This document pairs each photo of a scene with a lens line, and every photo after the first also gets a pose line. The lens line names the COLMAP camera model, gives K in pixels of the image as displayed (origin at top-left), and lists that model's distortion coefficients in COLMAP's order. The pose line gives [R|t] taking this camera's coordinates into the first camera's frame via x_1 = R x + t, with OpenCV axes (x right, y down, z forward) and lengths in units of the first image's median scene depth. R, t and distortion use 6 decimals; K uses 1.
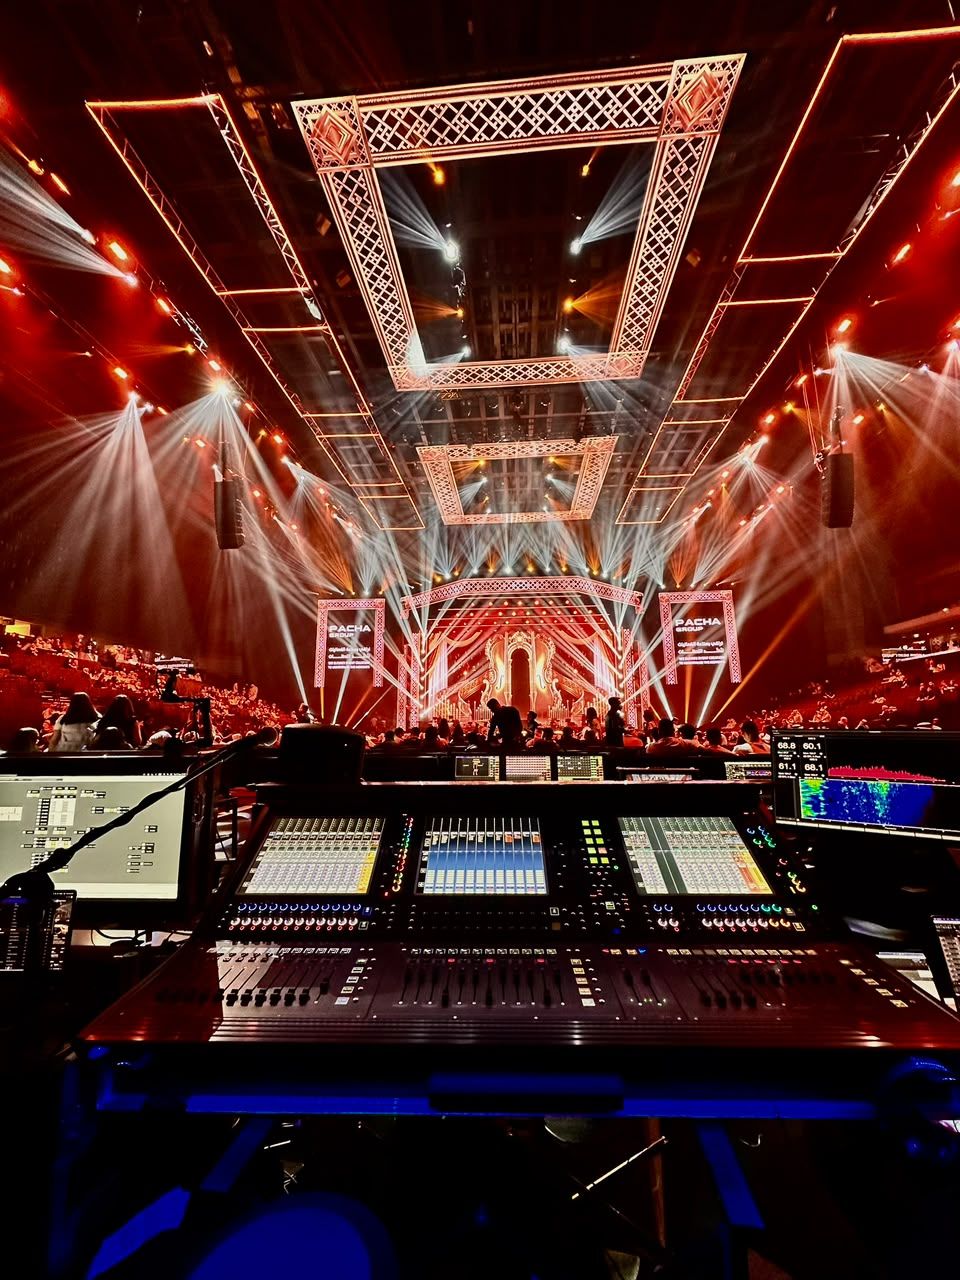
lens RADIAL K [[511.1, 0, 483.7], [0, 511.1, 640.5], [0, 0, 1]] dist [-0.003432, 0.000408]
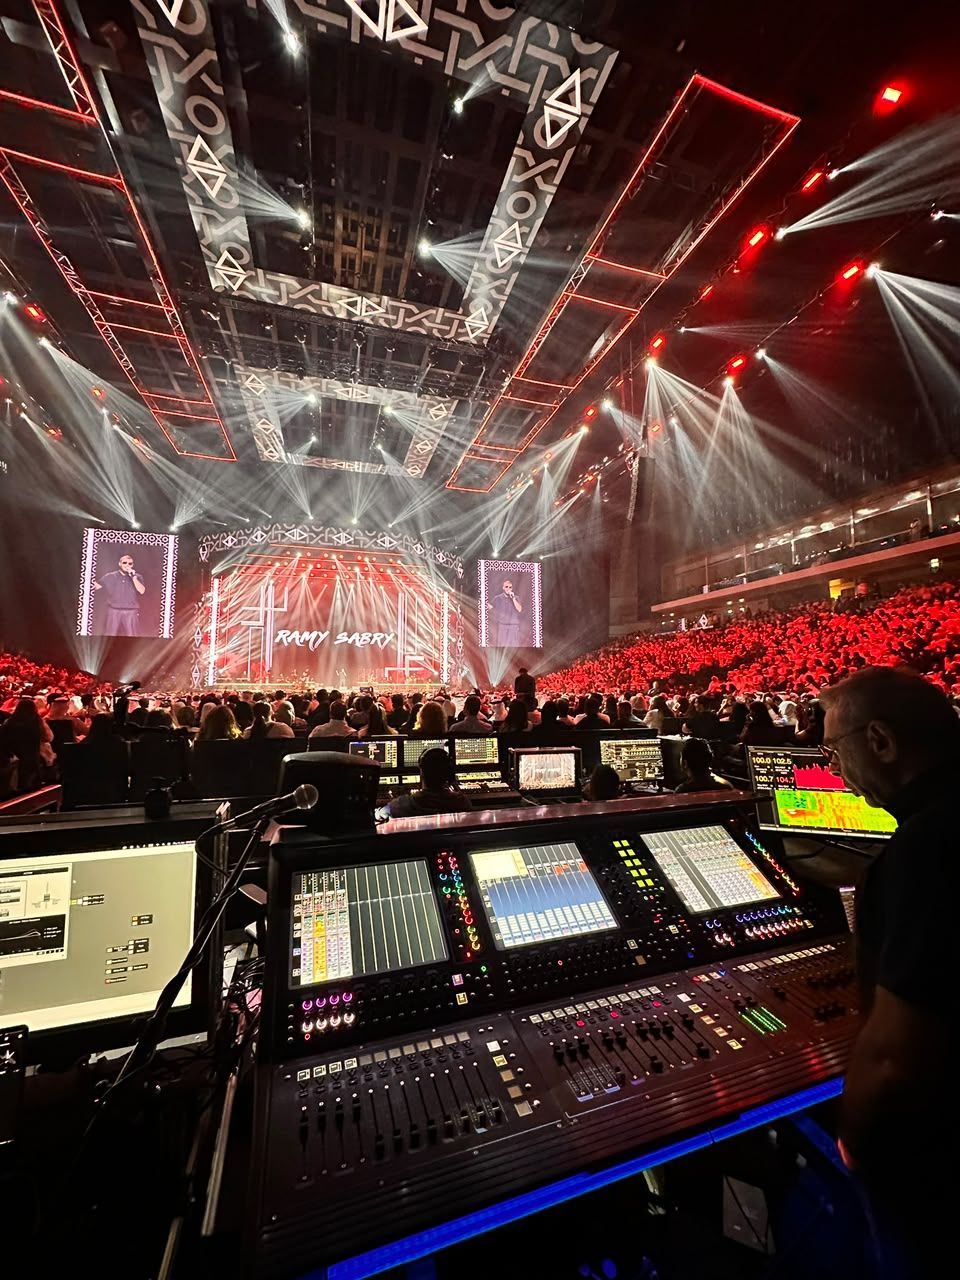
lens RADIAL K [[511.1, 0, 479.4], [0, 511.1, 639.1], [0, 0, 1]] dist [-0.003432, 0.000408]
pose [[0.932466, 0.039312, 0.359113, -0.453197], [-0.069540, 0.995003, 0.071644, -0.112513], [-0.354502, -0.091778, 0.930540, 0.173154]]
